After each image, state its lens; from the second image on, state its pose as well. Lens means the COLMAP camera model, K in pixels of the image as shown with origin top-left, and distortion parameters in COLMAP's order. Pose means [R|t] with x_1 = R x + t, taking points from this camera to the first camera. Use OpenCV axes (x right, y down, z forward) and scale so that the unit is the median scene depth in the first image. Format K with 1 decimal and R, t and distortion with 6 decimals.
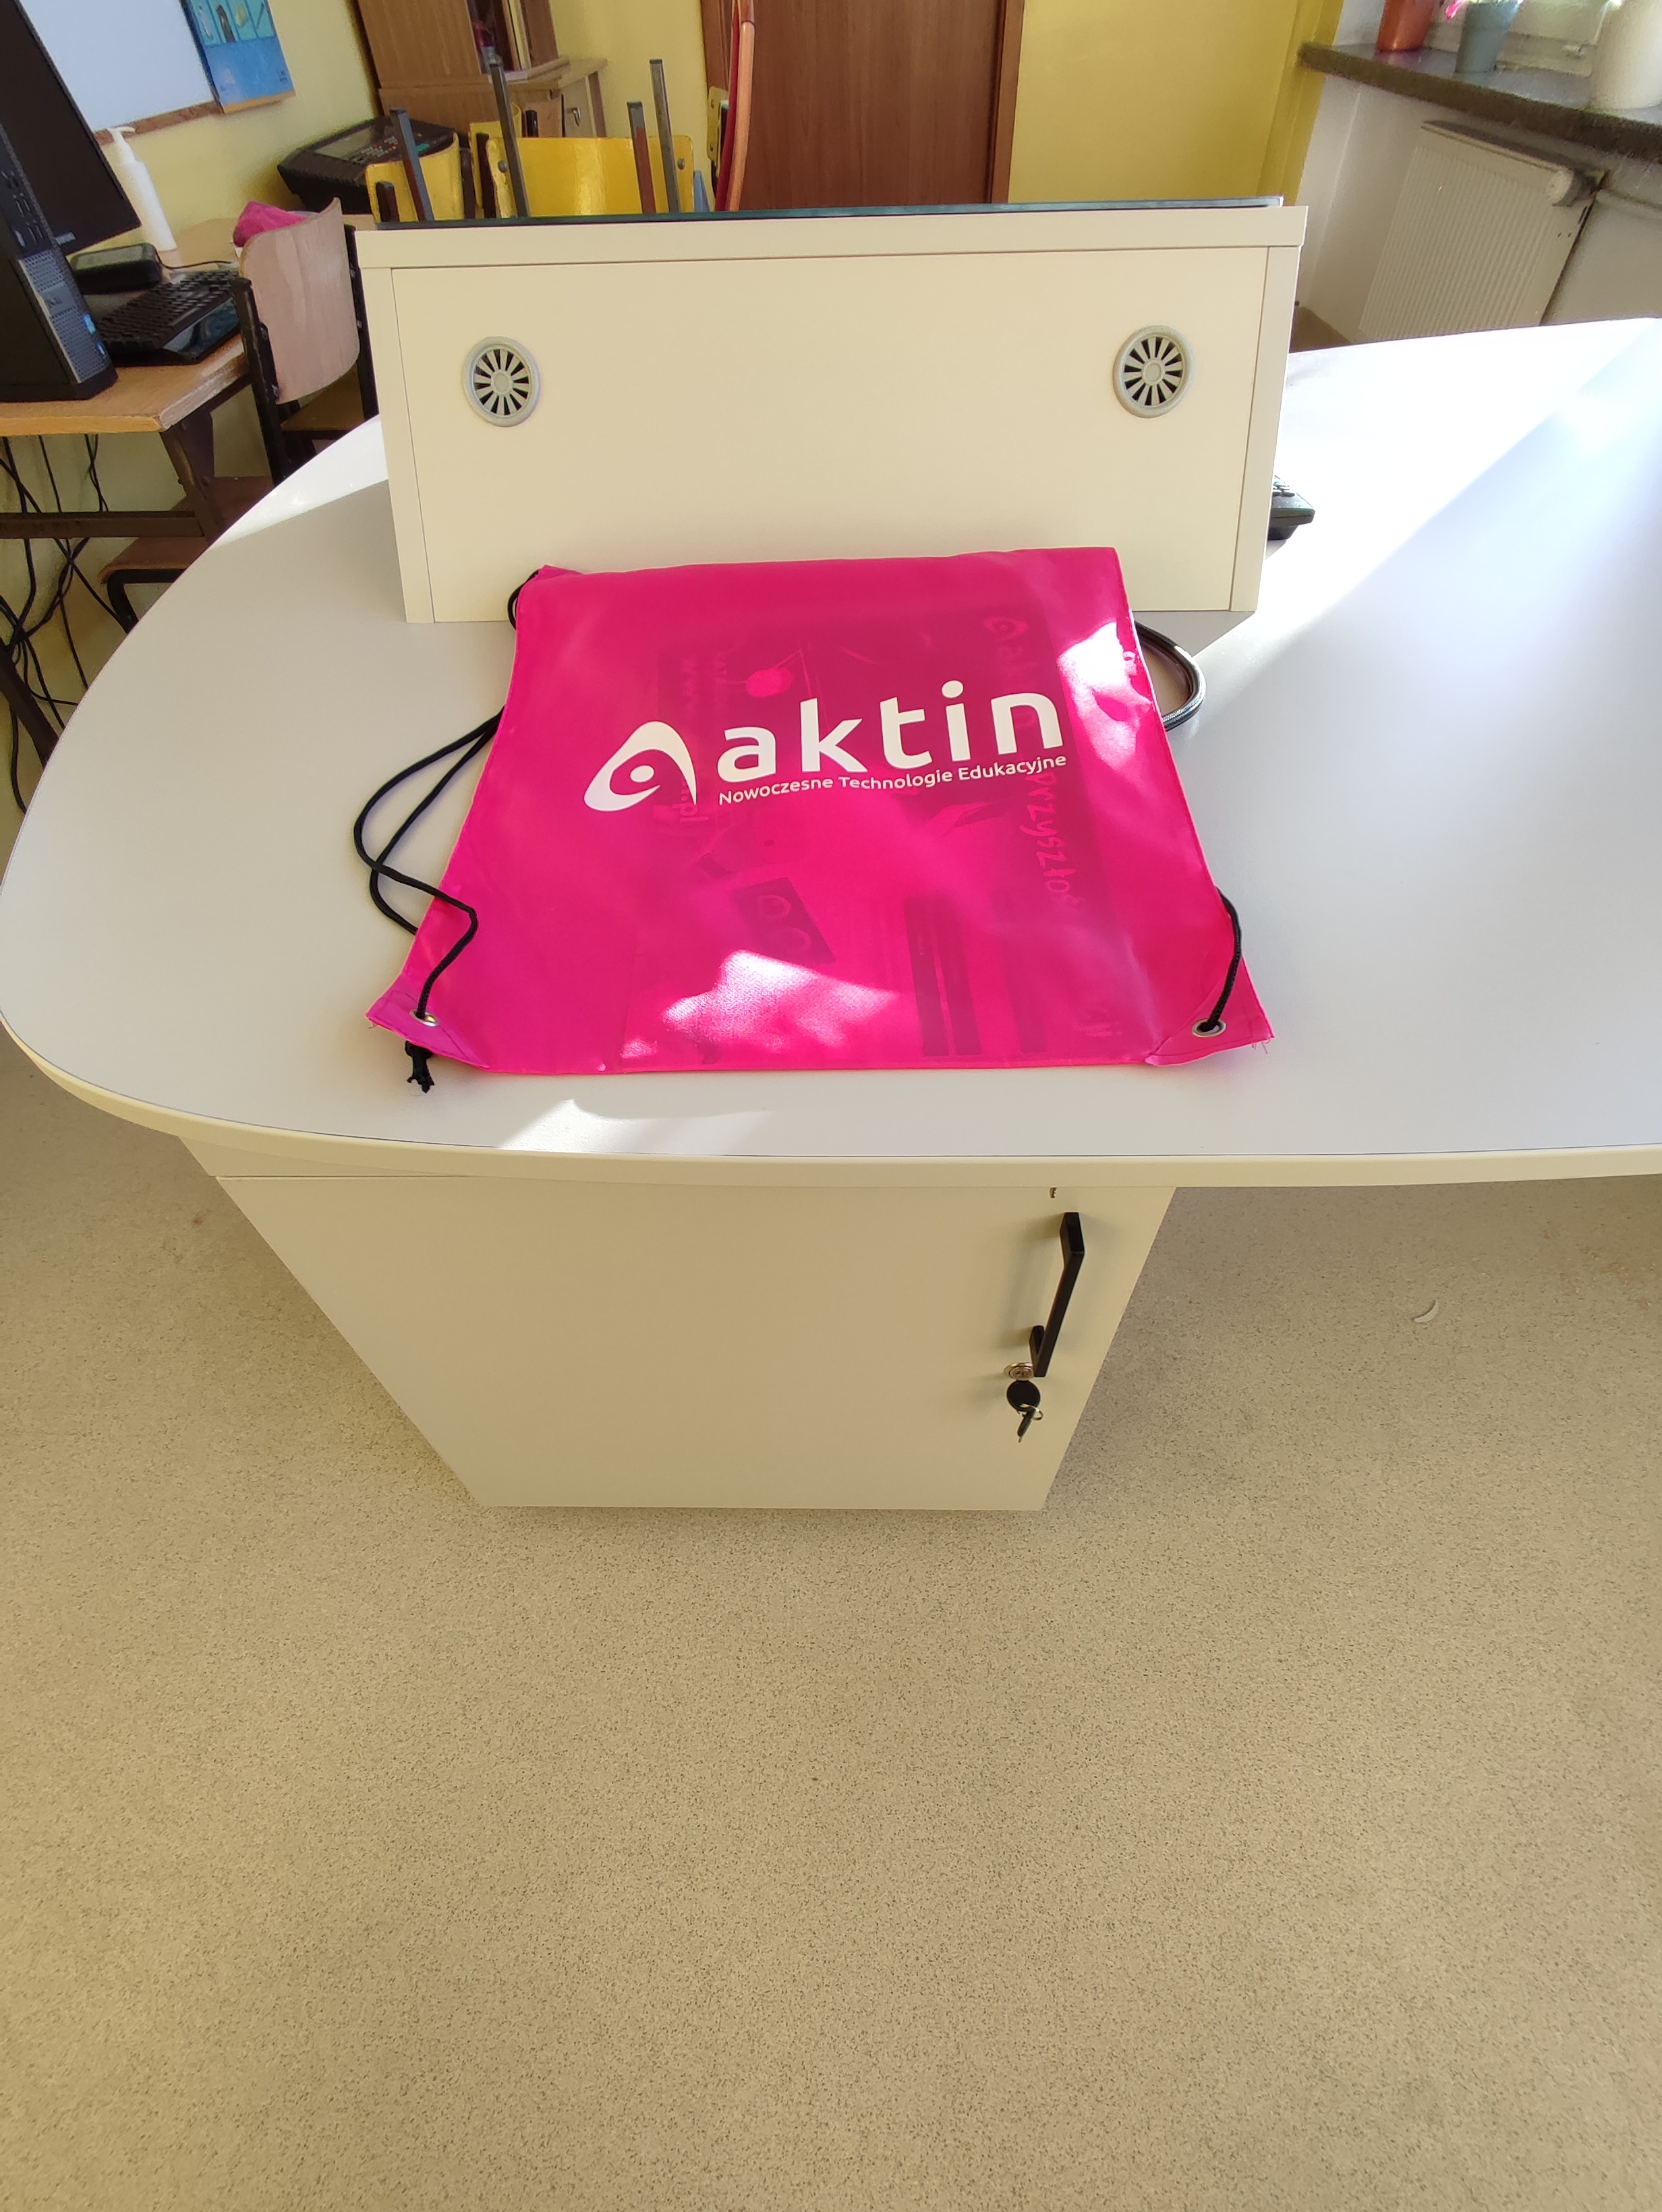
lens RADIAL K [[1011.1, 0, 828.3], [0, 1011.1, 1098.5], [0, 0, 1]] dist [-0.003414, -0.000924]
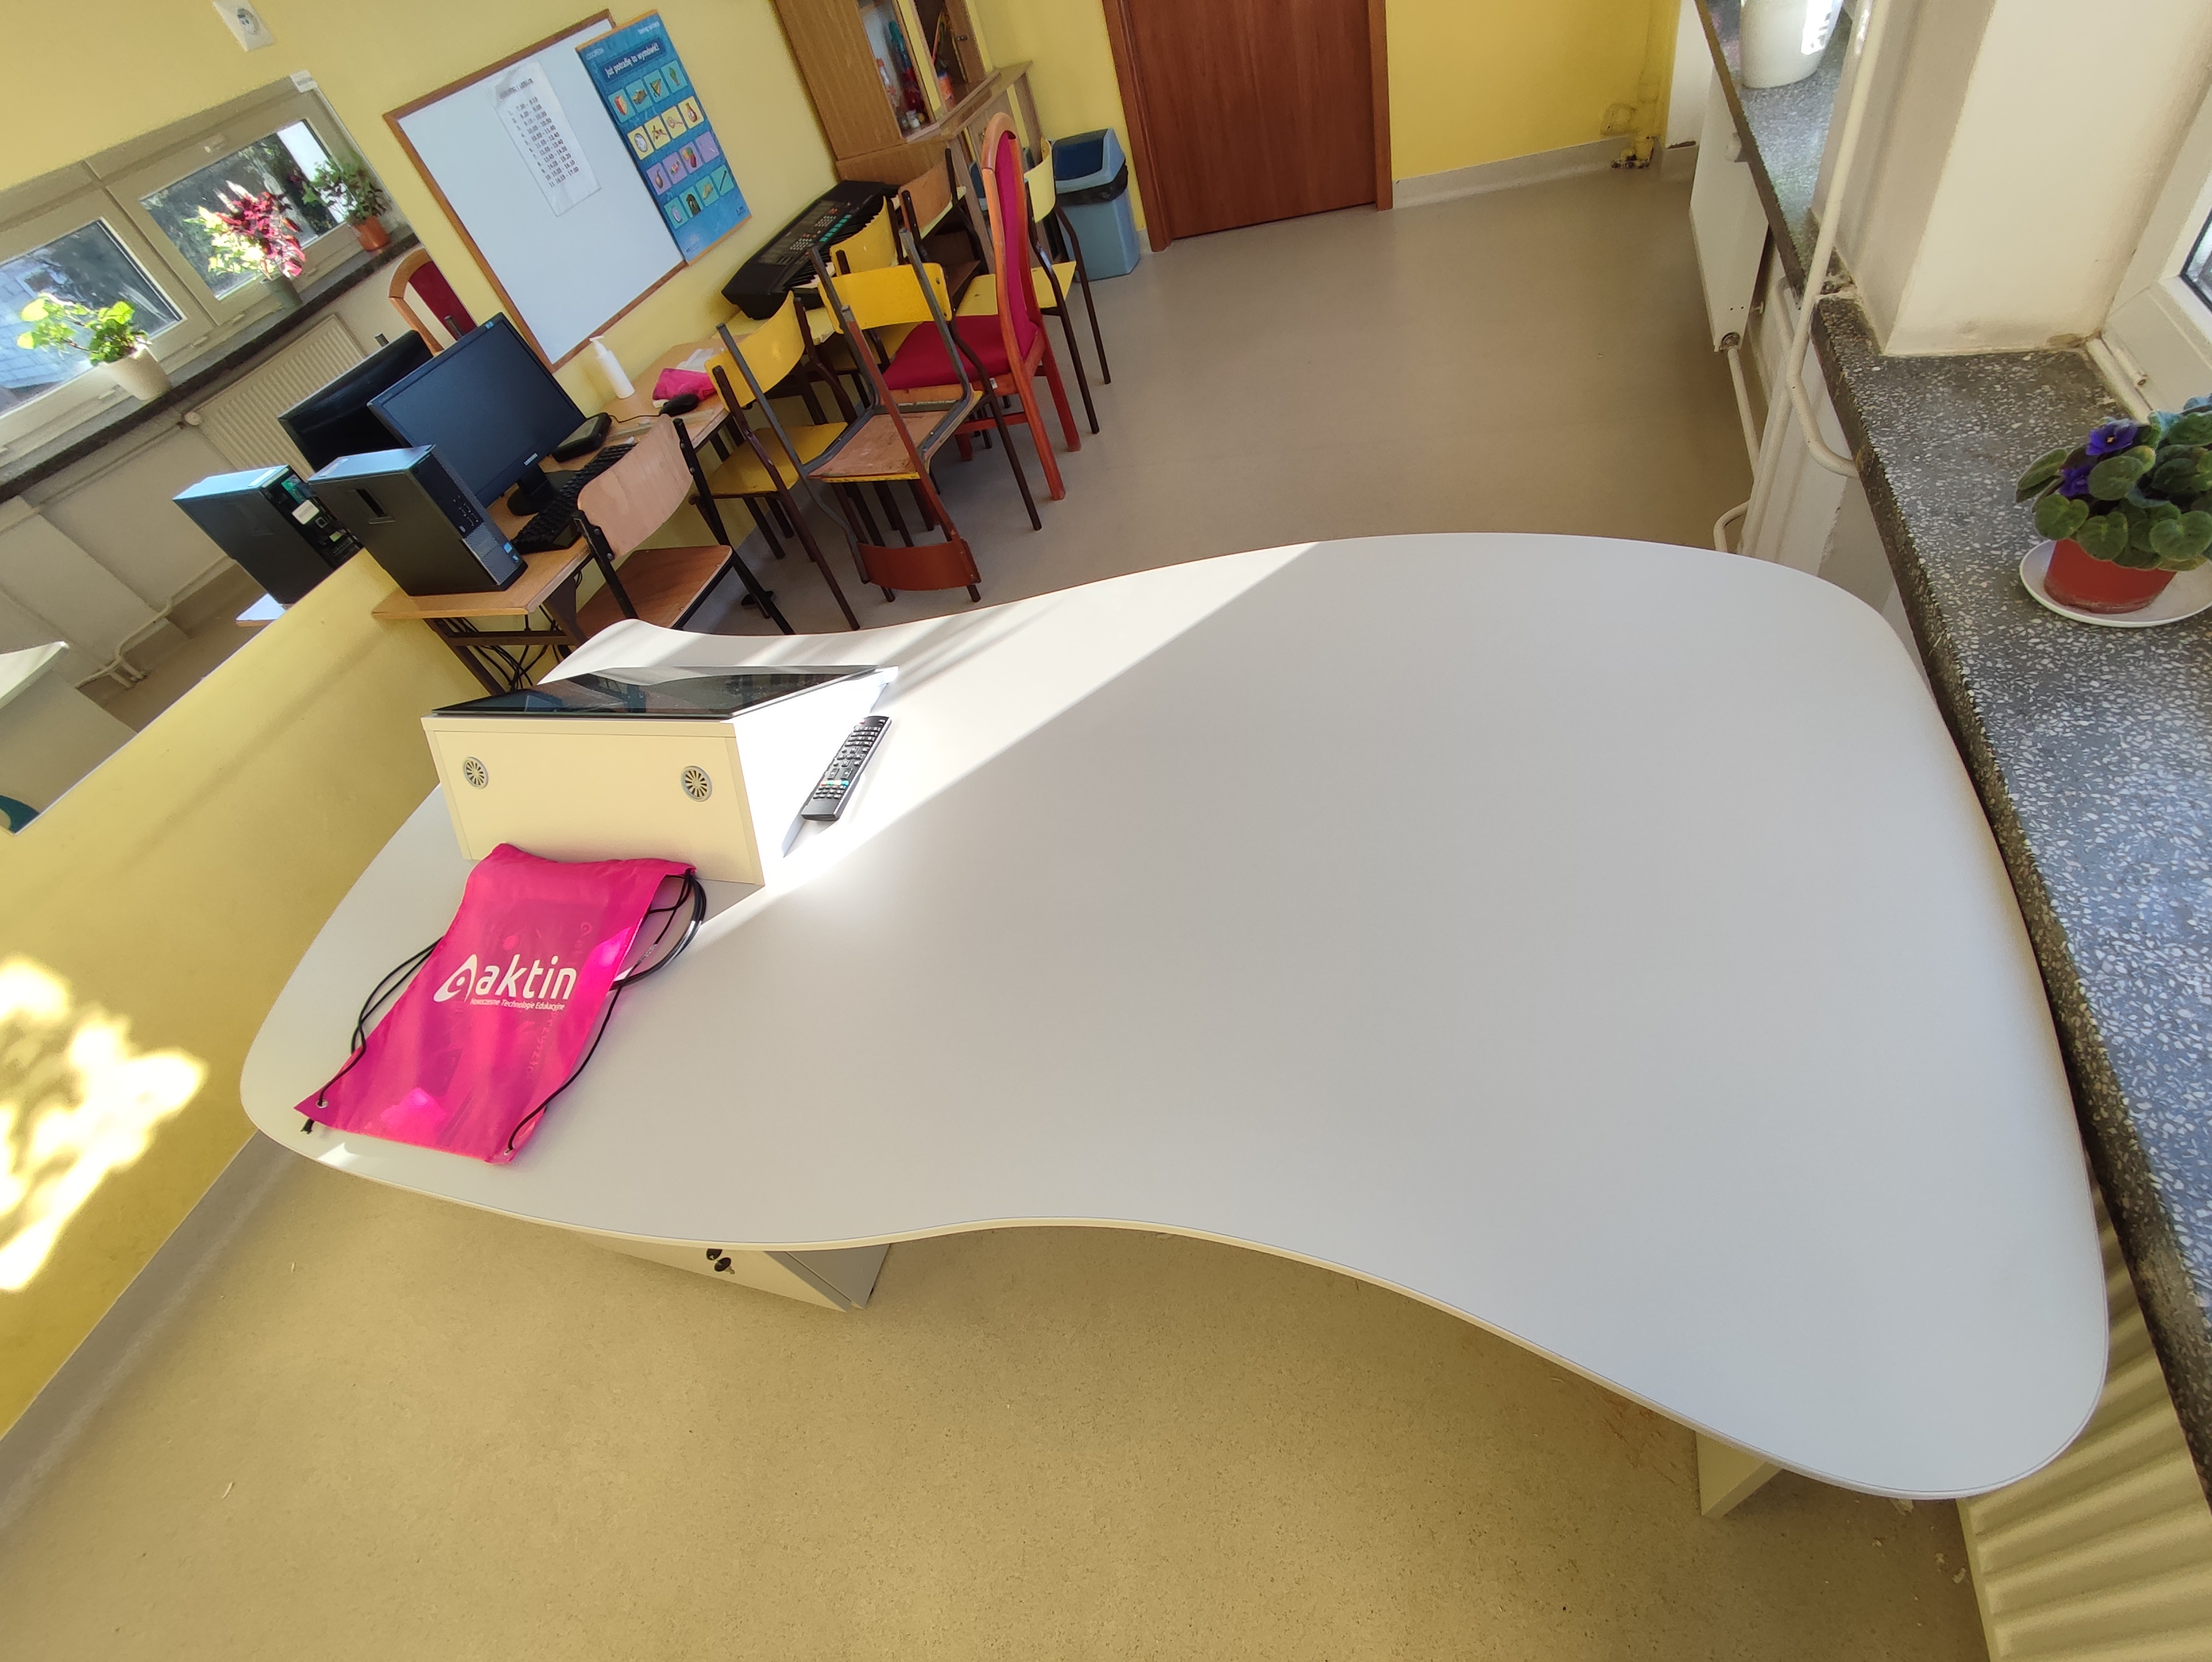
lens RADIAL K [[1011.1, 0, 1107.6], [0, 1011.1, 836.5], [0, 0, 1]] dist [-0.003414, -0.000924]
pose [[0.939446, 0.051043, -0.338874, 1.802292], [-0.047171, 0.998693, 0.019660, -0.679962], [0.339435, -0.002484, 0.940626, -0.664009]]
